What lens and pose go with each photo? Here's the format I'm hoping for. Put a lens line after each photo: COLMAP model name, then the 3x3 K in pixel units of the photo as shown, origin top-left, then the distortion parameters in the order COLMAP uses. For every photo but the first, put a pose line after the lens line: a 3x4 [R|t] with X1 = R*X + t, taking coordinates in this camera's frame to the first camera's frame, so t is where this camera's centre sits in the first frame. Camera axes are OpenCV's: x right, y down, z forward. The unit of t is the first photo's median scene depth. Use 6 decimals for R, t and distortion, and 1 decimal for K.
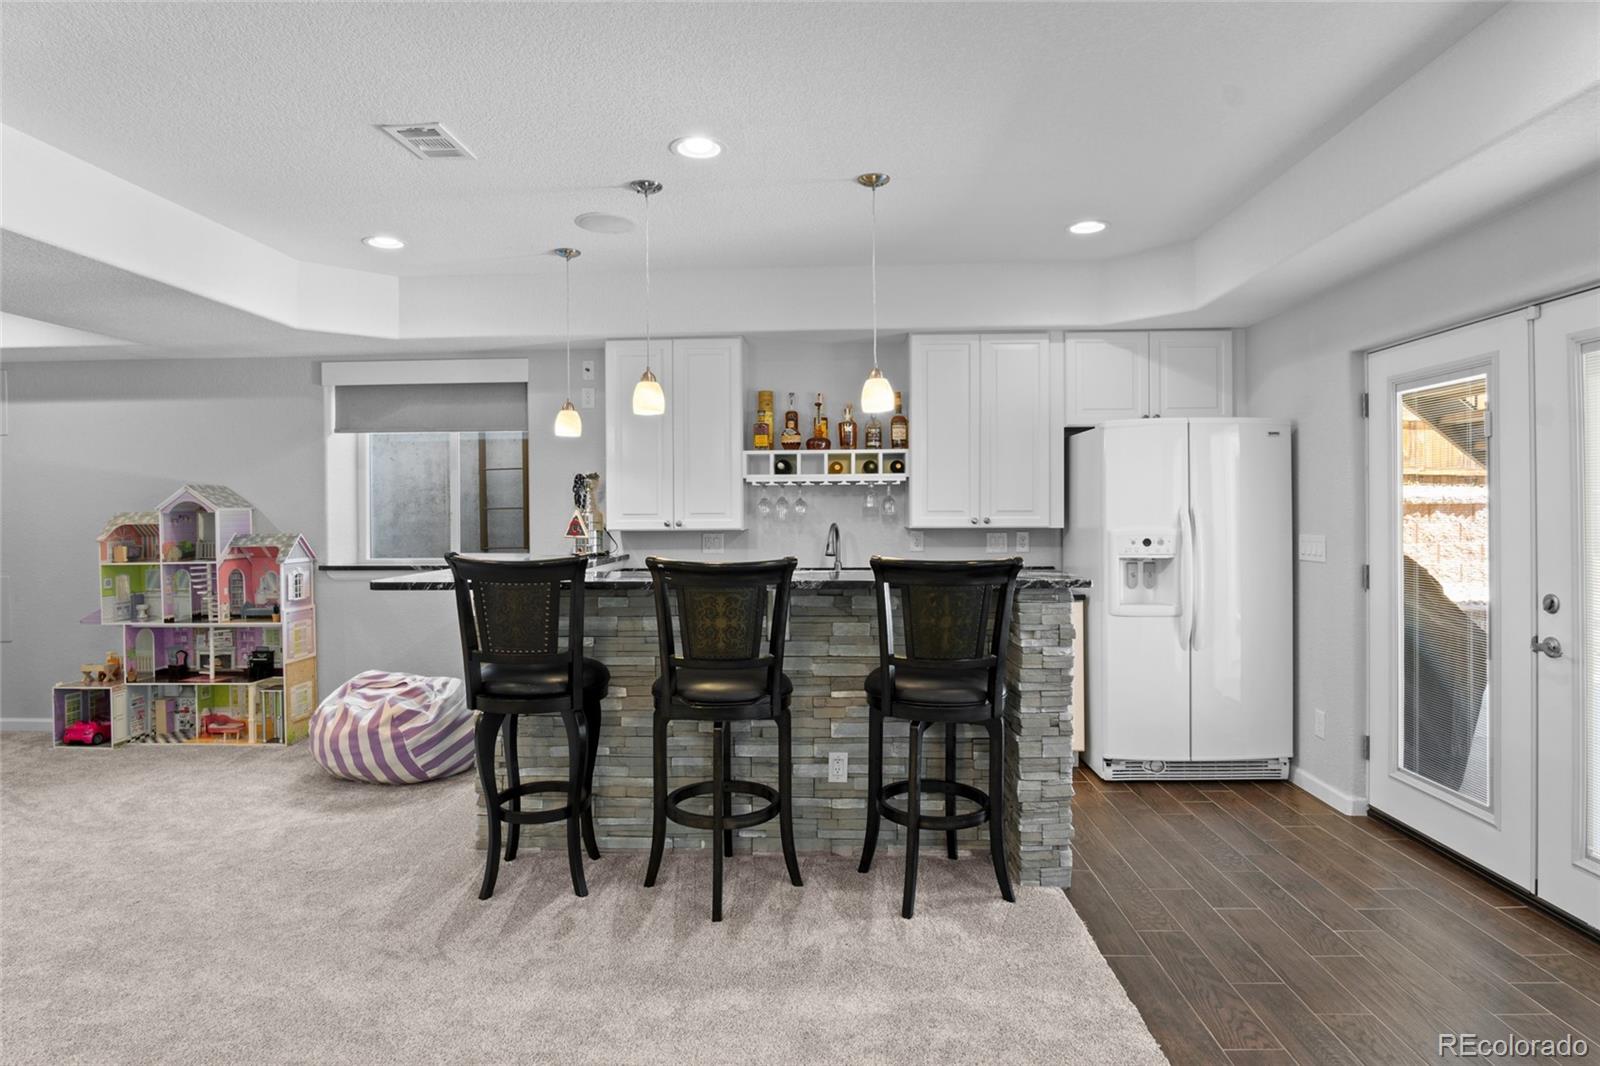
lens RADIAL K [[865.1, 0, 798.7], [0, 865.1, 515.8], [0, 0, 1]] dist [-0.026460, 0.001142]
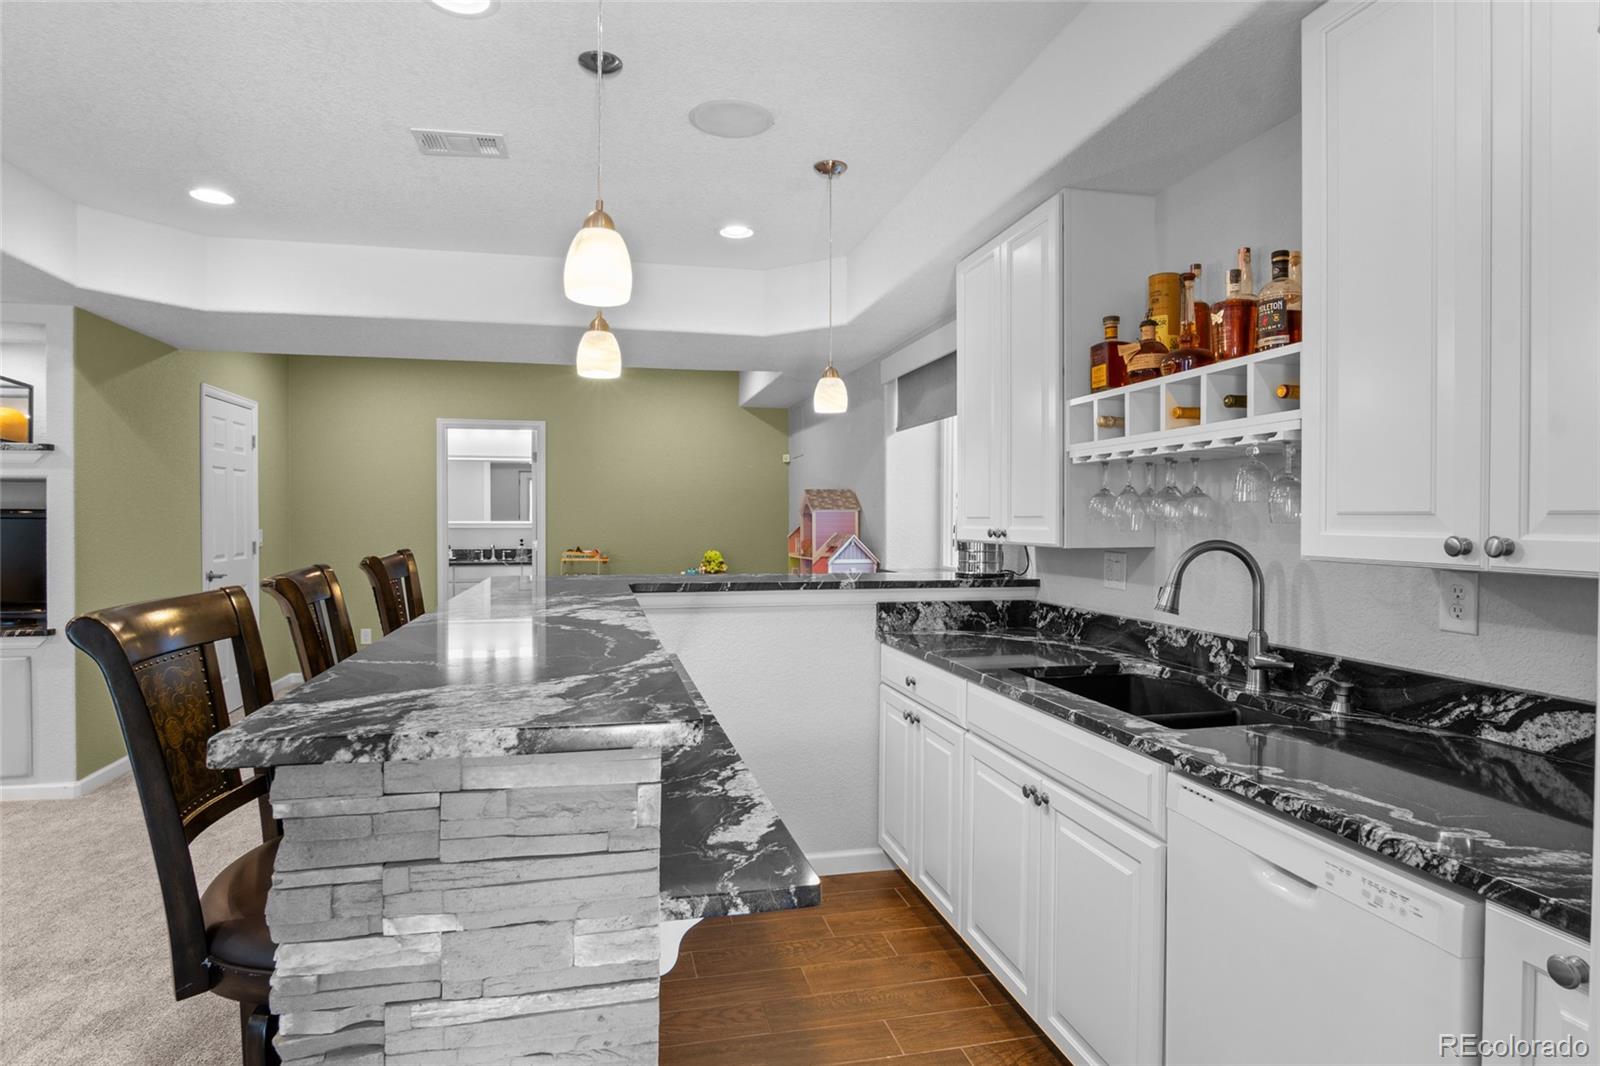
lens RADIAL K [[874.9, 0, 802.5], [0, 874.9, 534.7], [0, 0, 1]] dist [-0.040683, 0.012342]
pose [[0.269325, 0.025207, -0.962719, 0.419029], [-0.010056, 0.999677, 0.023361, -0.002562], [0.962997, 0.003389, 0.269492, 0.698719]]
